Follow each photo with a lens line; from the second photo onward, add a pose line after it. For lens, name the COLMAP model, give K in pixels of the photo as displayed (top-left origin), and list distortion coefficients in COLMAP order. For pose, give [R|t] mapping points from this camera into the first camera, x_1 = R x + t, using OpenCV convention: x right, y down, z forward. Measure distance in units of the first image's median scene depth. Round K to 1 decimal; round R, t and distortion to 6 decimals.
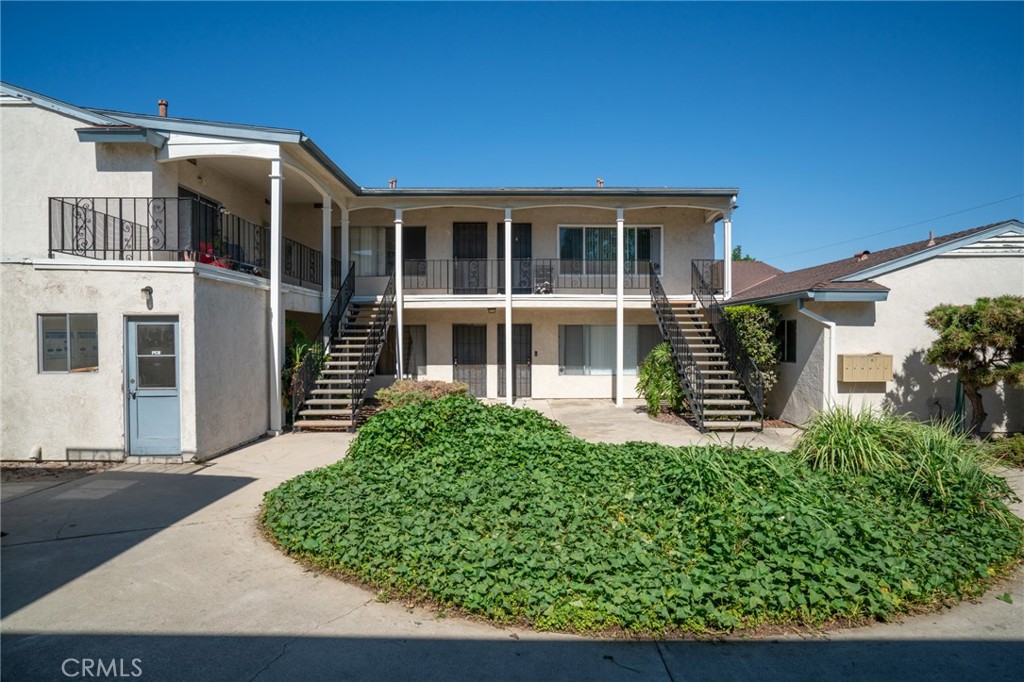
lens RADIAL K [[559.9, 0, 524.7], [0, 559.9, 336.8], [0, 0, 1]] dist [-0.015711, 0.001867]
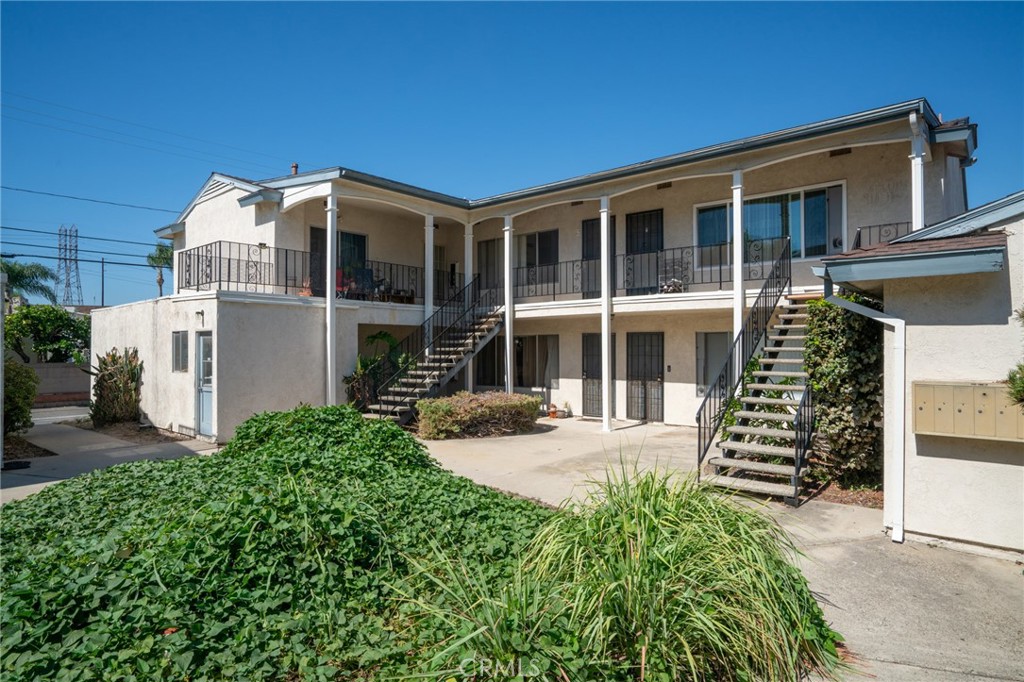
lens RADIAL K [[585.8, 0, 514.3], [0, 585.8, 341.8], [0, 0, 1]] dist [-0.028856, 0.002036]
pose [[0.746517, -0.007210, -0.665328, 0.461618], [-0.000451, 0.999936, -0.011341, 0.001314], [0.665366, 0.008766, 0.746465, 0.249969]]
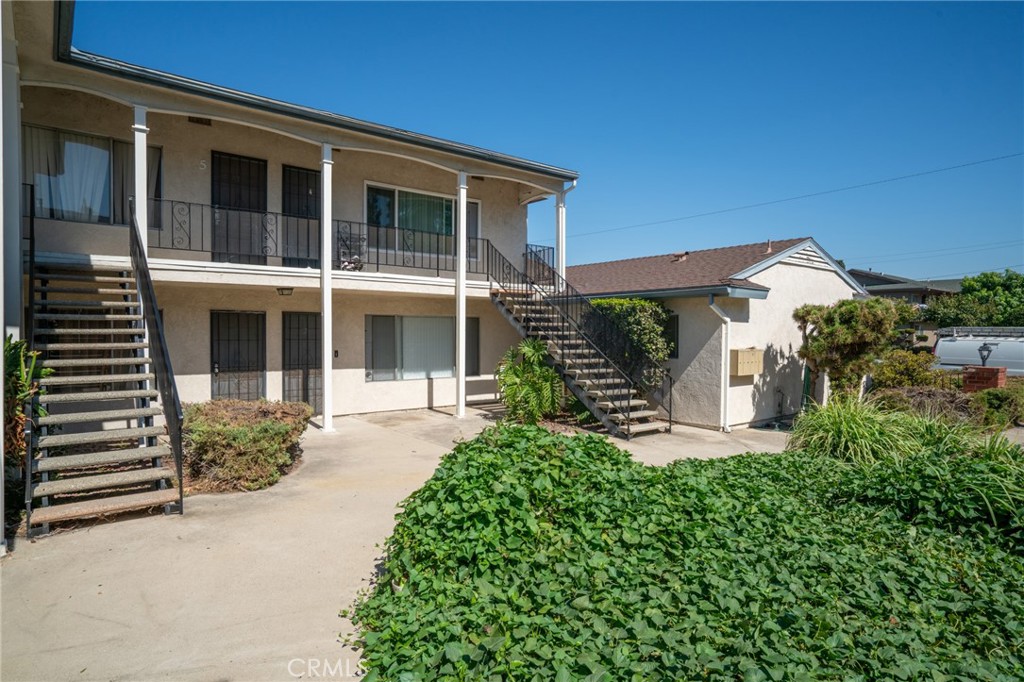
lens RADIAL K [[585.8, 0, 534.5], [0, 585.8, 338.6], [0, 0, 1]] dist [-0.028856, 0.002036]
pose [[0.778320, -0.003587, 0.627858, -0.284030], [-0.005158, 0.999913, 0.012106, 0.000197], [-0.627847, -0.012661, 0.778234, 0.278778]]
